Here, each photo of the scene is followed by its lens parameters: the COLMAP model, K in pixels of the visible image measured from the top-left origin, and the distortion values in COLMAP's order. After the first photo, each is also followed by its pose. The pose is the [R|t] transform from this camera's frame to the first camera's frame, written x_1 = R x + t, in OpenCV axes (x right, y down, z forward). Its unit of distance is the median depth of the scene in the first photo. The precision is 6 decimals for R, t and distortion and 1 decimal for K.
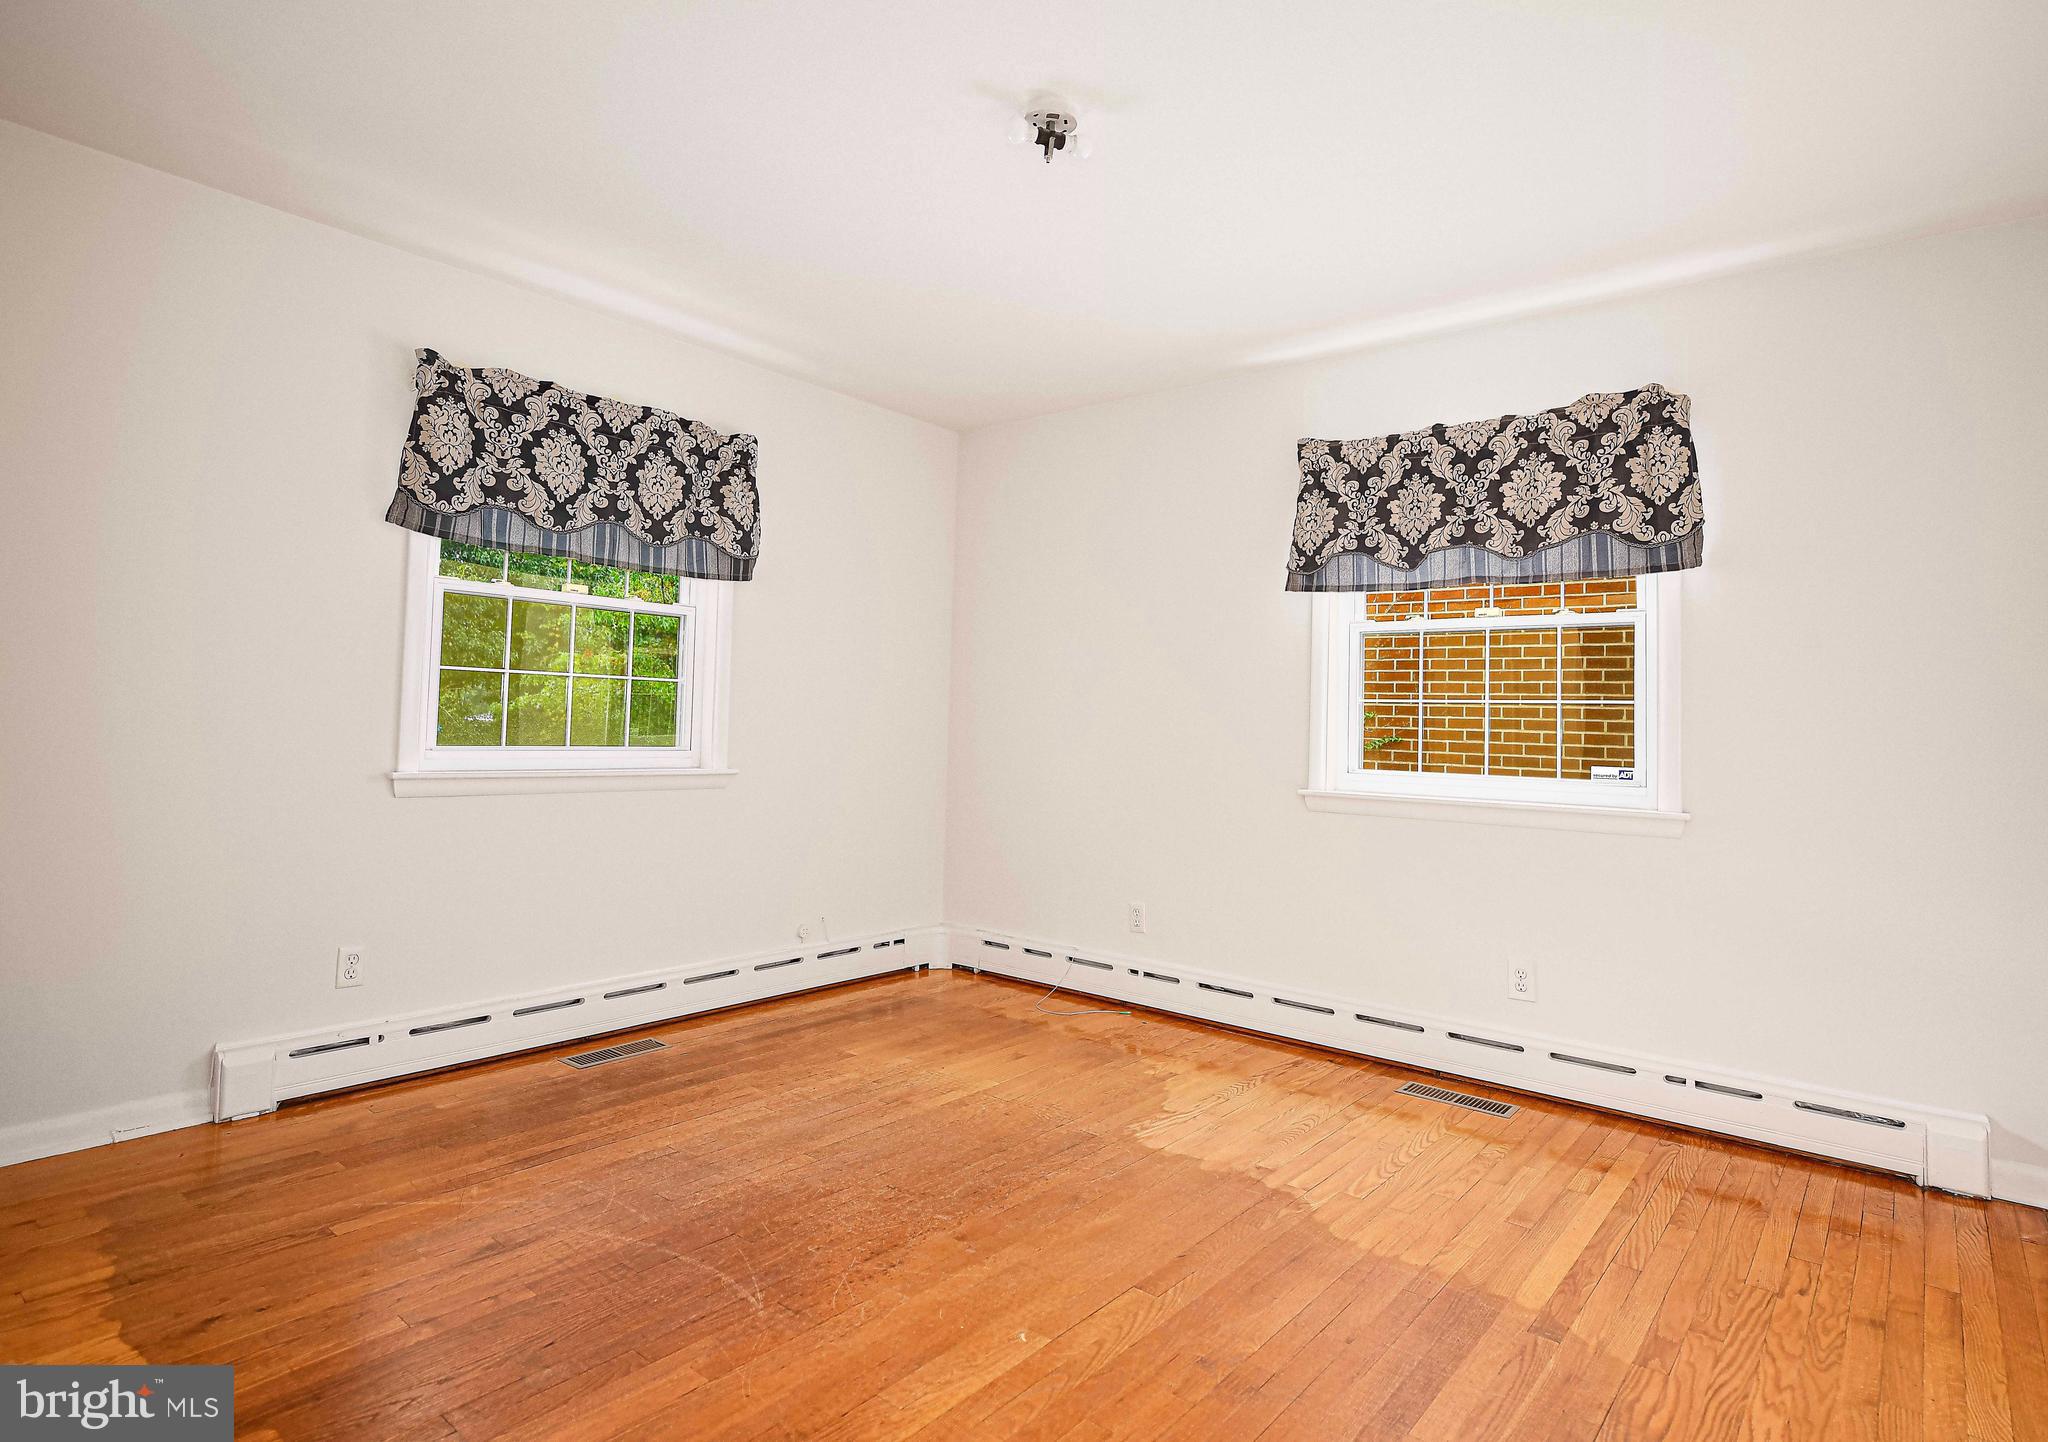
lens RADIAL K [[1102.8, 0, 1018.3], [0, 1102.8, 708.1], [0, 0, 1]] dist [-0.012347, 0.003053]
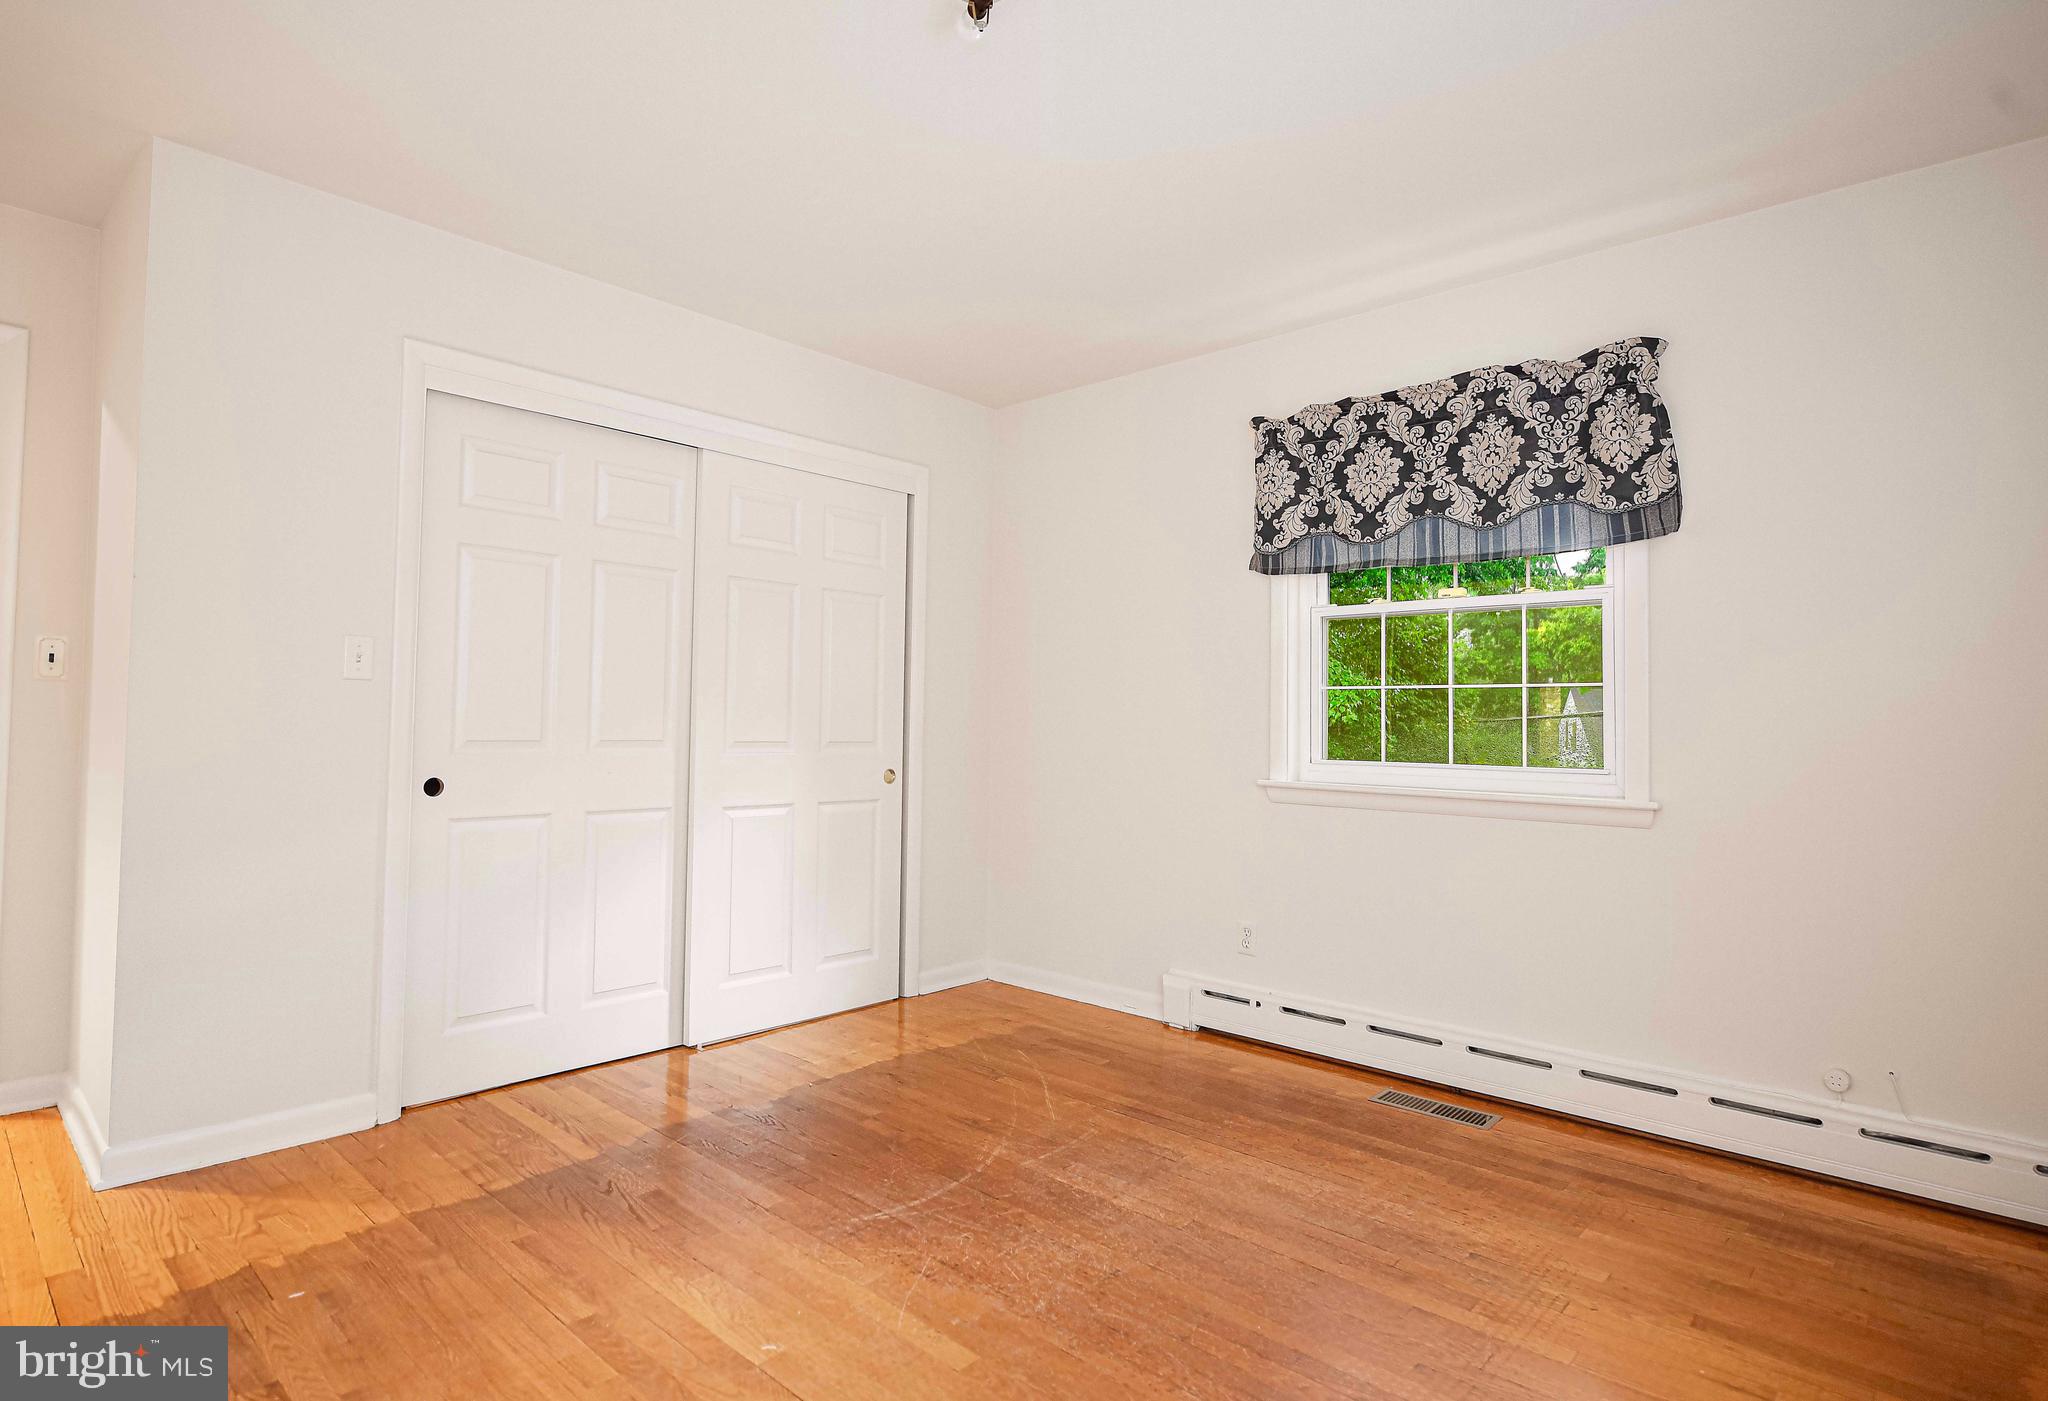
lens RADIAL K [[1100.2, 0, 1018.3], [0, 1100.2, 707.5], [0, 0, 1]] dist [0.008193, 0.000750]
pose [[-0.076520, -0.039687, -0.996278, 0.607555], [0.004232, 0.999186, -0.040128, 0.026181], [0.997059, -0.007287, -0.076290, 0.796159]]
